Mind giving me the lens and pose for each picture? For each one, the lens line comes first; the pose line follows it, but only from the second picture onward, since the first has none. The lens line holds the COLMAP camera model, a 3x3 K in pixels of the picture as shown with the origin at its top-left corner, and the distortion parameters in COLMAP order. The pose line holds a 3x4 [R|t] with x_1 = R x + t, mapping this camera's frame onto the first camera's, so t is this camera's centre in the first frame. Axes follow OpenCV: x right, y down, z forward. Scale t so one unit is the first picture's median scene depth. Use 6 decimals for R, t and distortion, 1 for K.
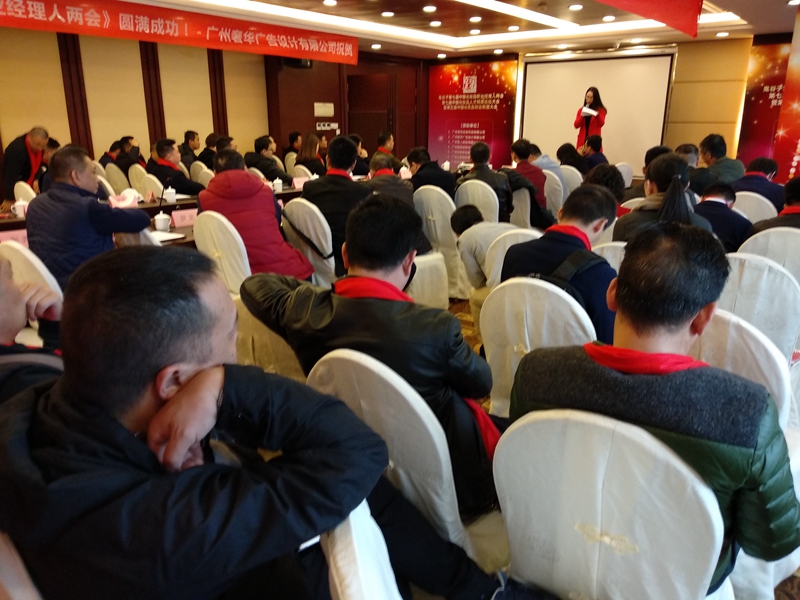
lens RADIAL K [[625.6, 0, 399.9], [0, 625.6, 301.5], [0, 0, 1]] dist [0.039318, -0.051057]
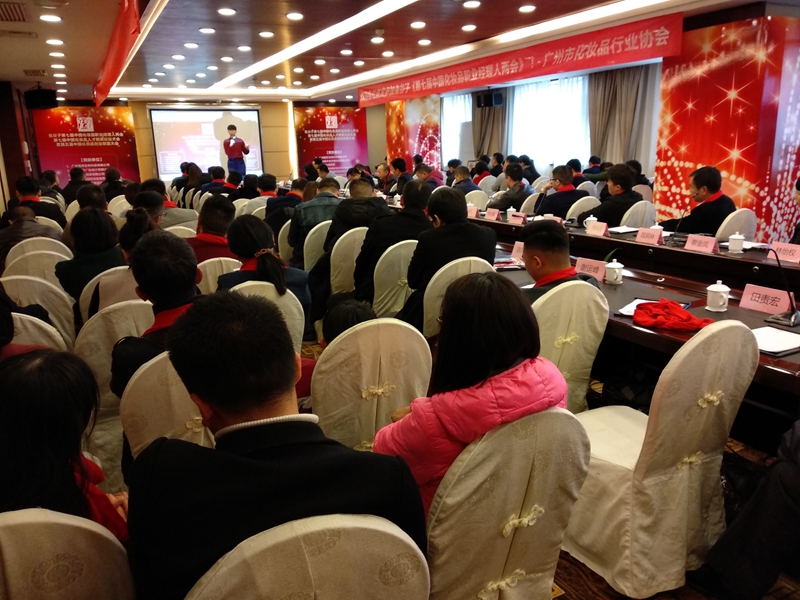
lens RADIAL K [[625.6, 0, 398.1], [0, 625.6, 300.3], [0, 0, 1]] dist [0.039318, -0.051057]
pose [[0.415605, -0.230376, 0.879886, -0.739217], [0.280755, 0.952644, 0.116814, -0.015982], [-0.865130, 0.198484, 0.460603, 0.046022]]
